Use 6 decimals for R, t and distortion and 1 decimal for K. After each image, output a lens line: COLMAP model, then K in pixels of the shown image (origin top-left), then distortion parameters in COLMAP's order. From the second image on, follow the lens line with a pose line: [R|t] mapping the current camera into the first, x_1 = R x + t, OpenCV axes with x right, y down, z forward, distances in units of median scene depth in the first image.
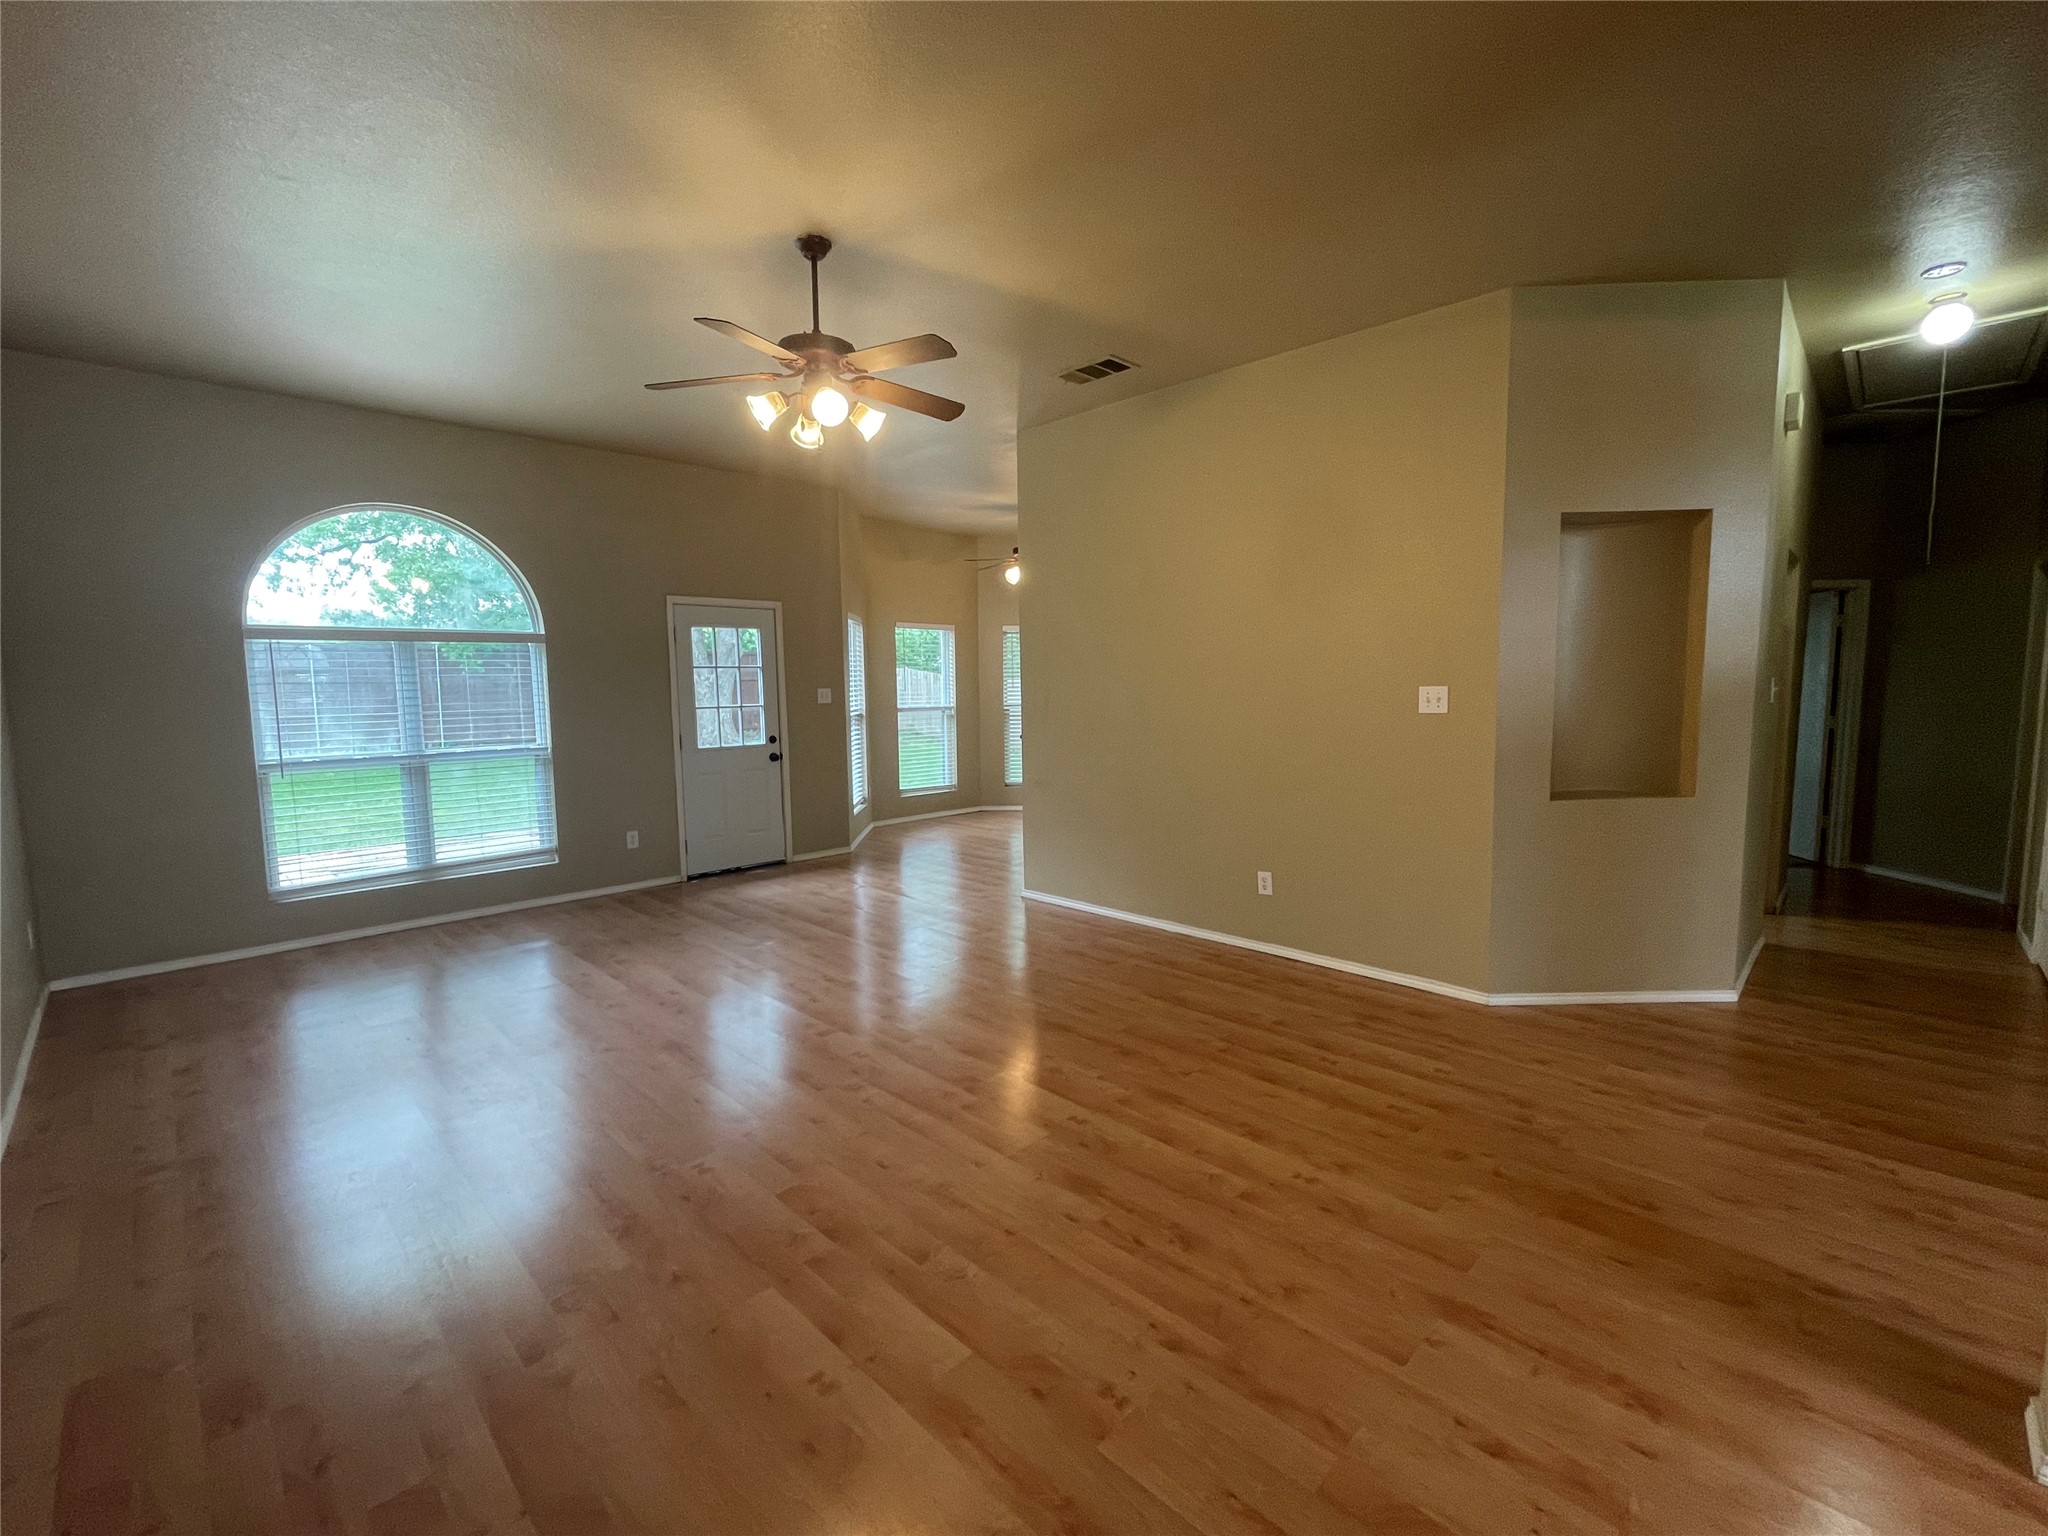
lens RADIAL K [[872.6, 0, 1019.8], [0, 872.6, 767.4], [0, 0, 1]] dist [-0.002971, 0.001251]
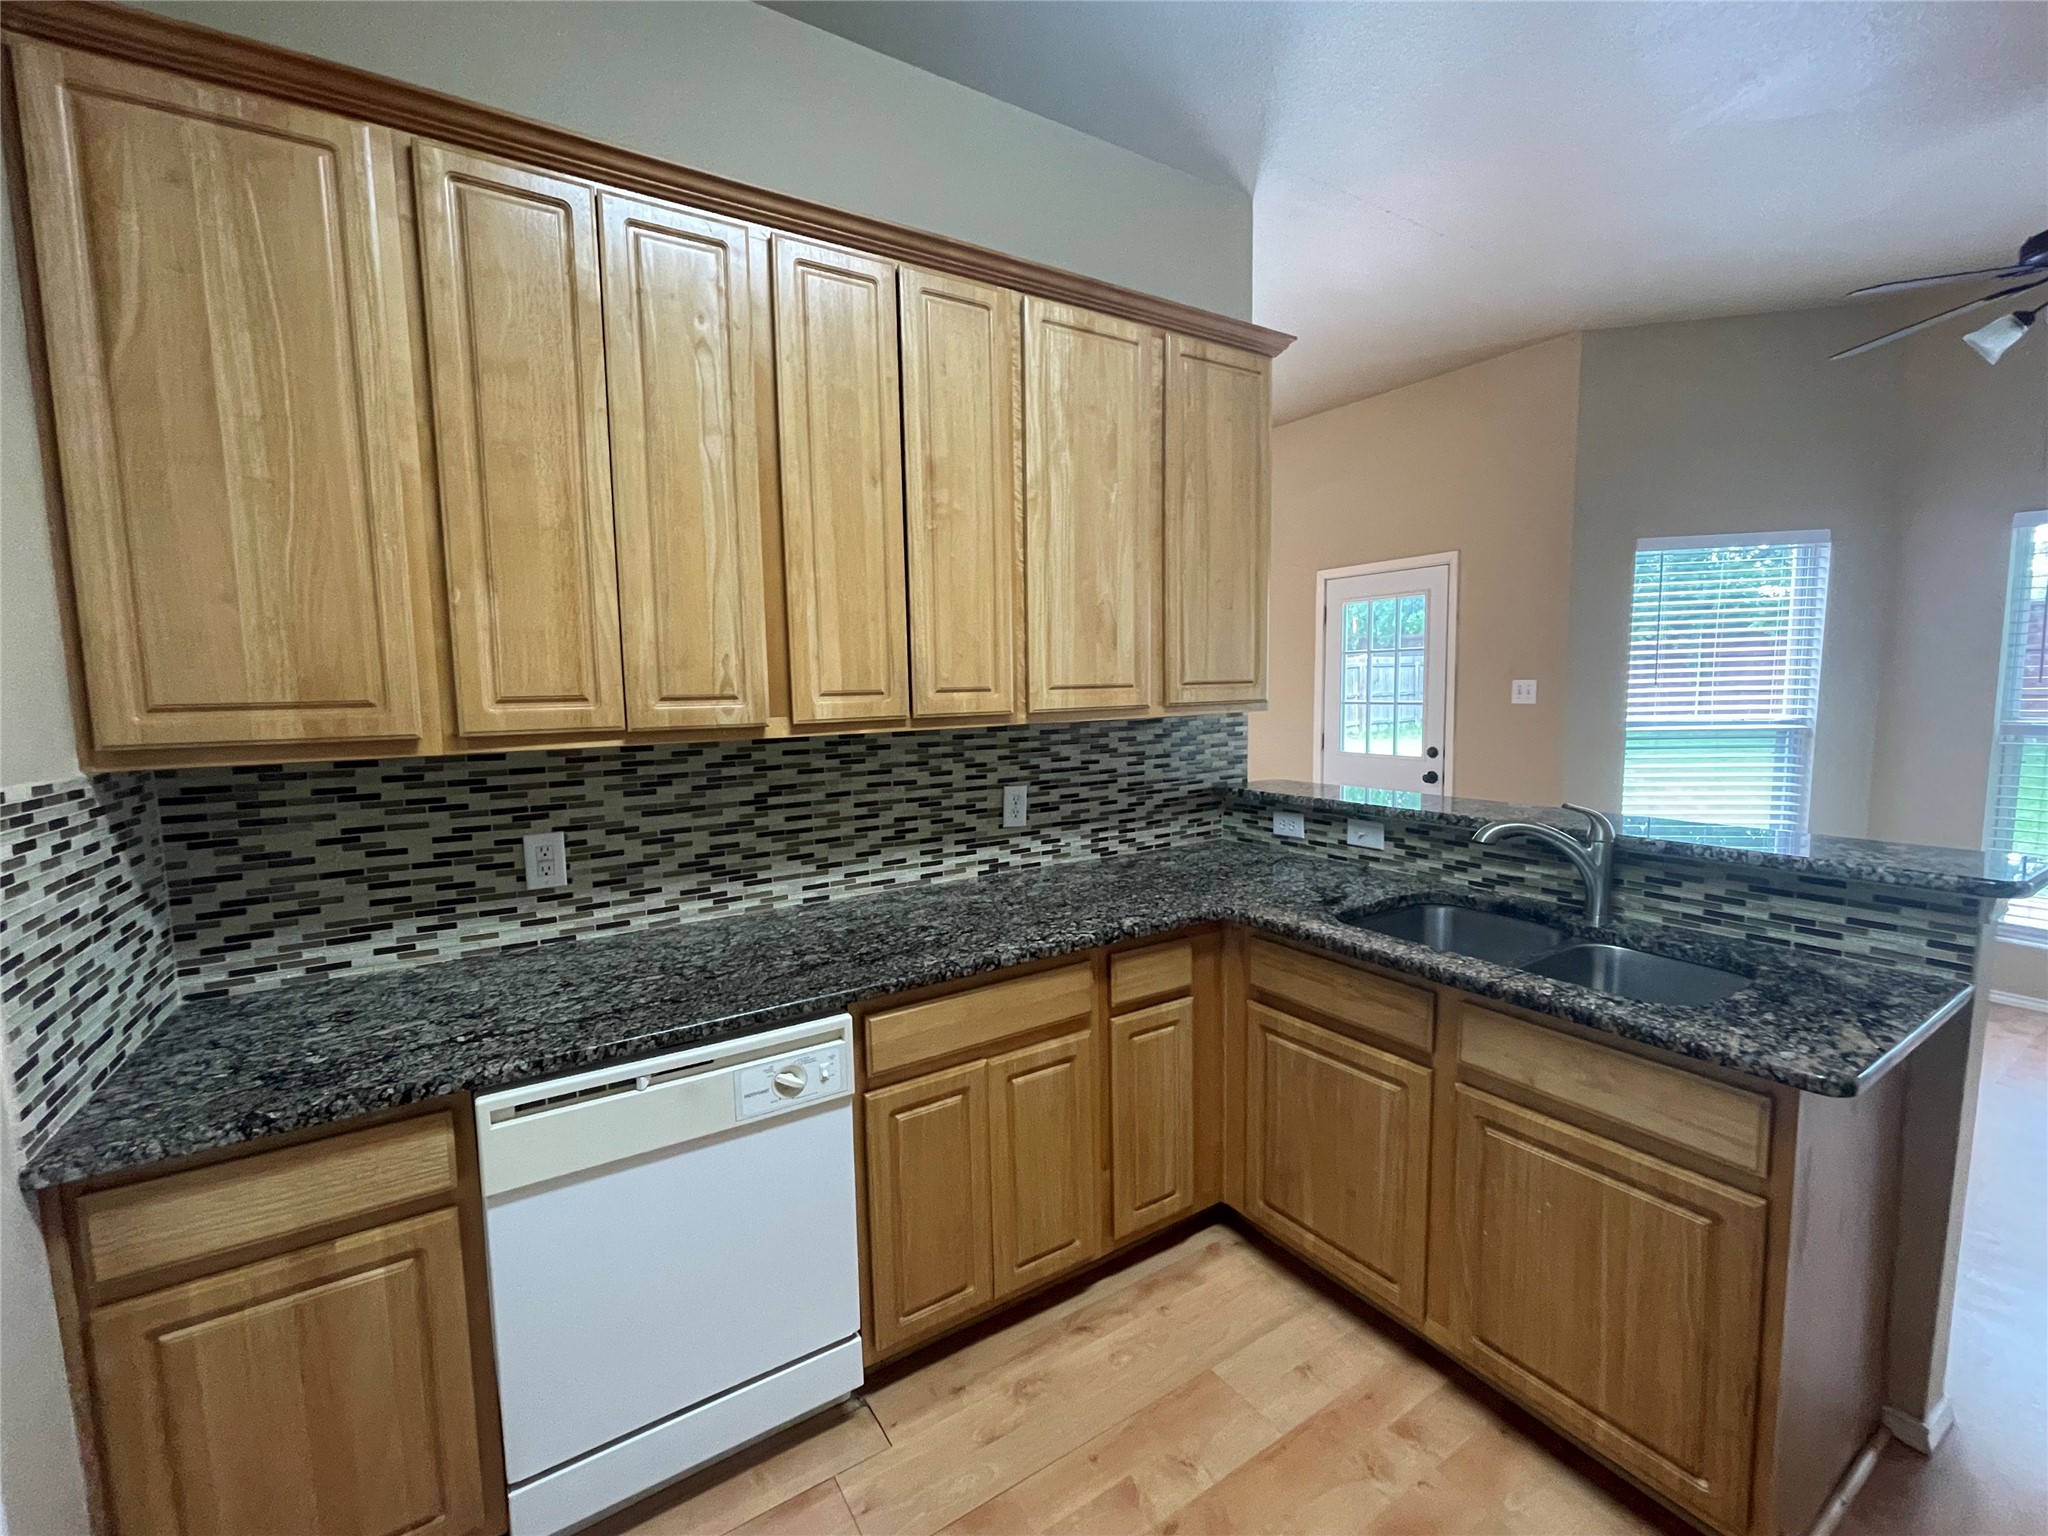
lens RADIAL K [[865.2, 0, 1020.6], [0, 865.2, 767.1], [0, 0, 1]] dist [0.000254, 0.000188]
pose [[-0.219243, 0.116476, -0.968693, 0.626697], [-0.073348, 0.988071, 0.135407, -0.121447], [0.972909, 0.100739, -0.208084, 1.108366]]
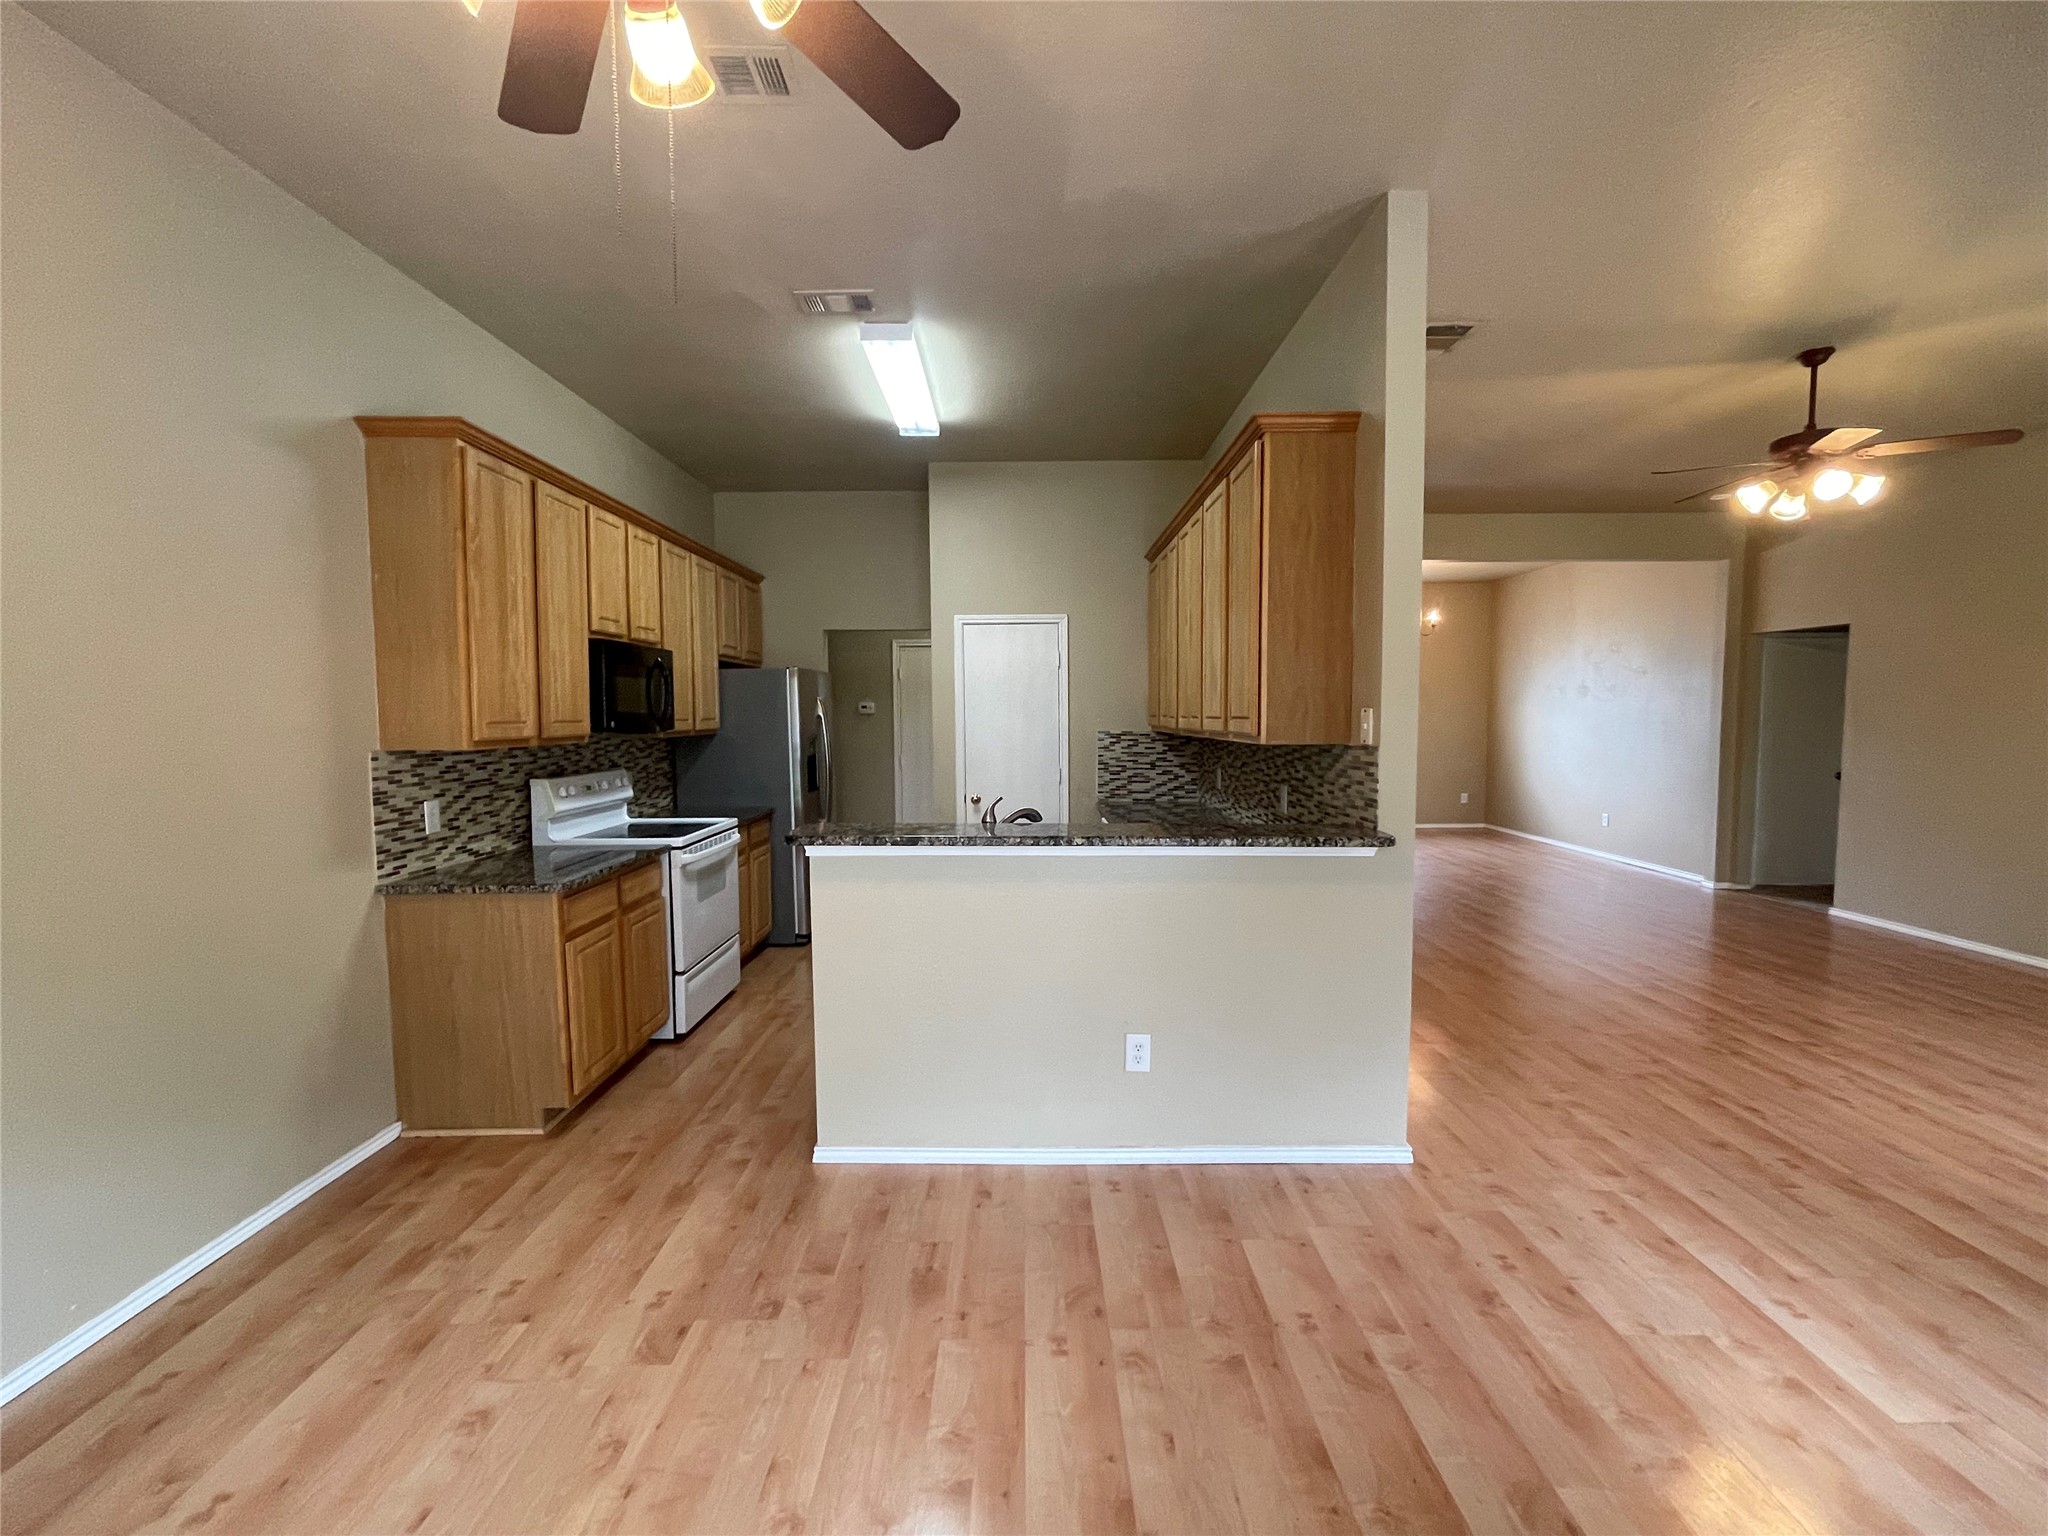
lens RADIAL K [[872.6, 0, 1019.8], [0, 872.6, 767.4], [0, 0, 1]] dist [-0.002971, 0.001251]
pose [[-0.701400, -0.025059, 0.712327, -0.208411], [0.086087, 0.989088, 0.119561, -0.162969], [-0.707550, 0.145182, -0.691589, 1.655126]]
